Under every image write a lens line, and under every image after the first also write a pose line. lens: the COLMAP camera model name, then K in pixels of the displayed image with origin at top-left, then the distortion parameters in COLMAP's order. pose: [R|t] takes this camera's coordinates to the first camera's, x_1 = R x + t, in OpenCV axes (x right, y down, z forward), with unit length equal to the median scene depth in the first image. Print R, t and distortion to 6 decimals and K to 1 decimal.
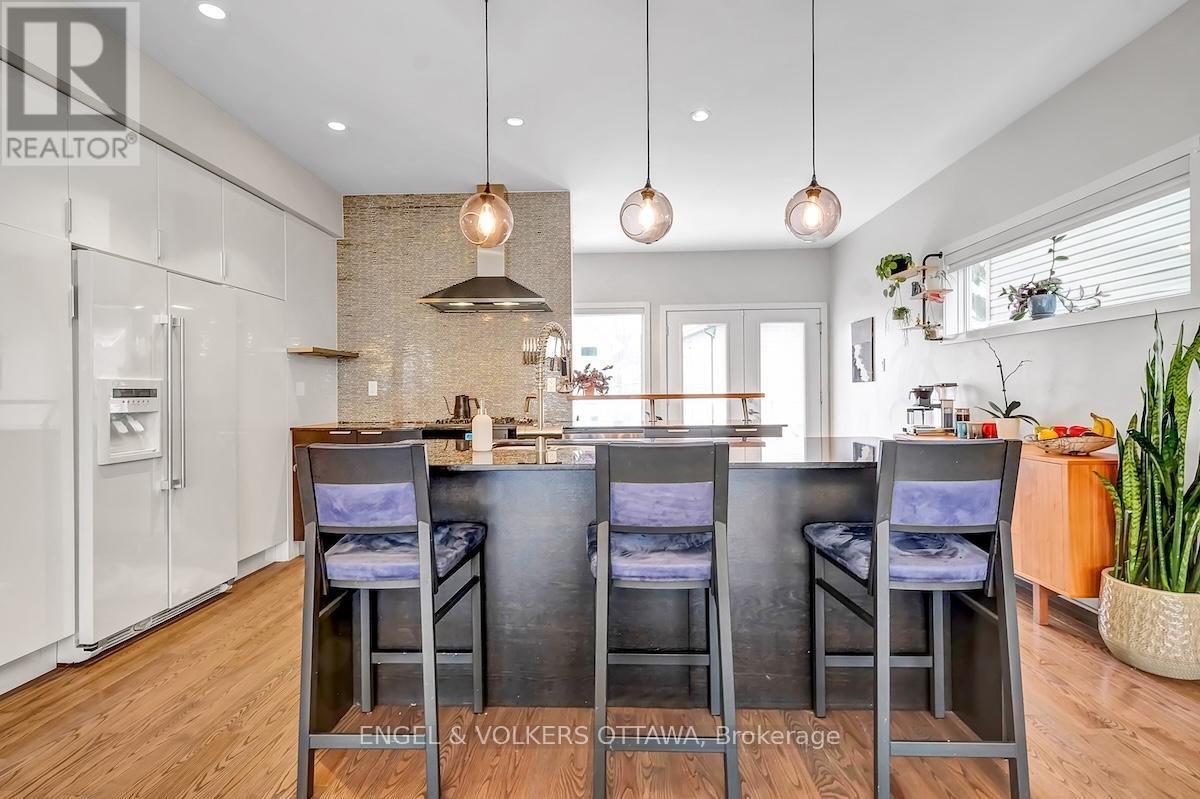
lens RADIAL K [[570.7, 0, 597.1], [0, 570.7, 396.7], [0, 0, 1]] dist [0.000662, 0.000427]
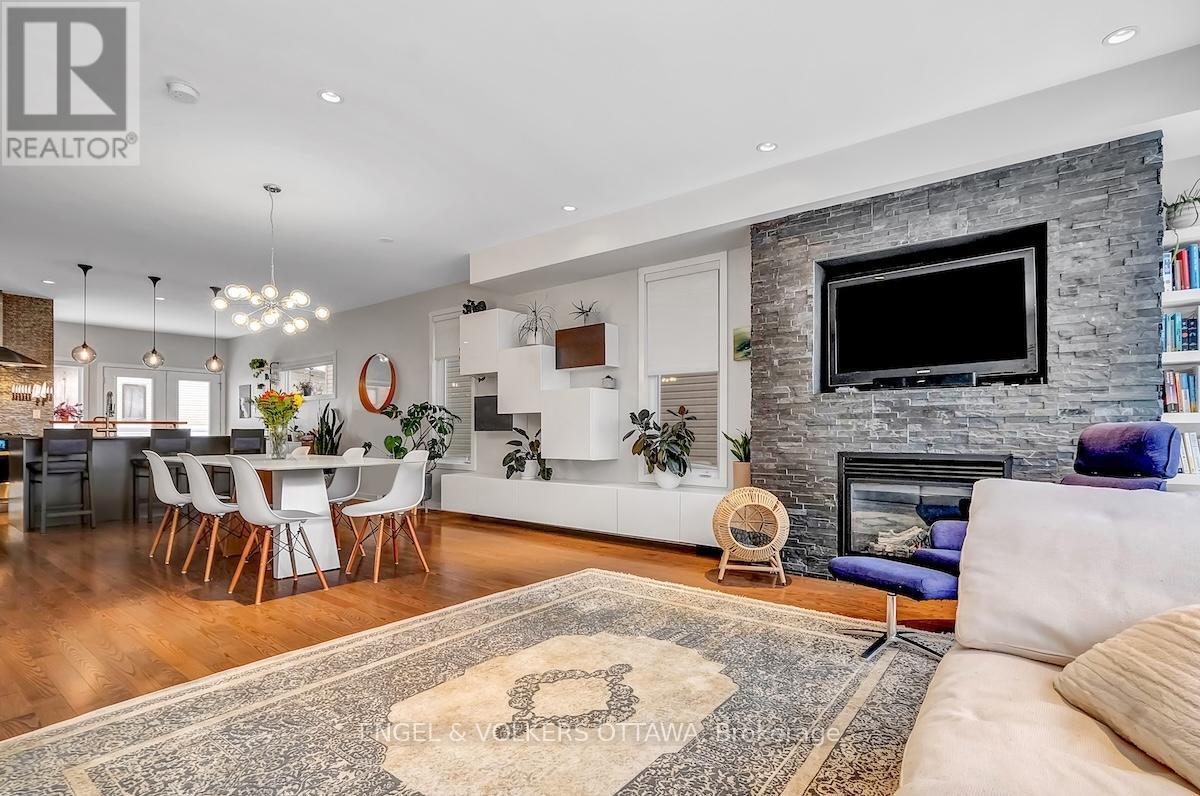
lens RADIAL K [[573.1, 0, 596.3], [0, 573.1, 432.6], [0, 0, 1]] dist [0.001993, 0.000696]
pose [[0.585889, 0.008155, 0.810351, -0.481362], [-0.000149, 0.999950, -0.009956, 0.050163], [-0.810392, 0.005713, 0.585861, -1.297506]]
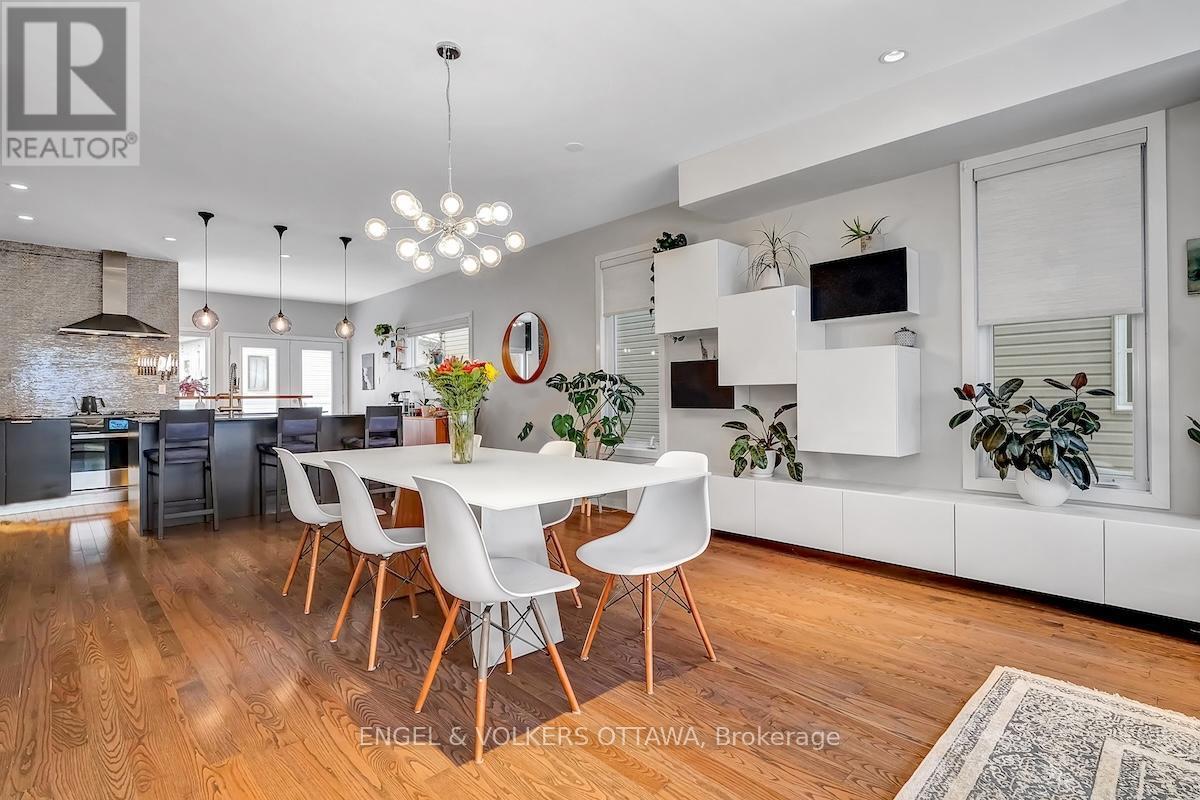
lens RADIAL K [[570.7, 0, 597.1], [0, 570.7, 397.2], [0, 0, 1]] dist [0.000662, 0.000427]
pose [[0.694626, 0.003465, 0.719363, -0.366457], [0.005612, 0.999932, -0.010236, 0.022238], [-0.719350, 0.011147, 0.694559, -0.863450]]
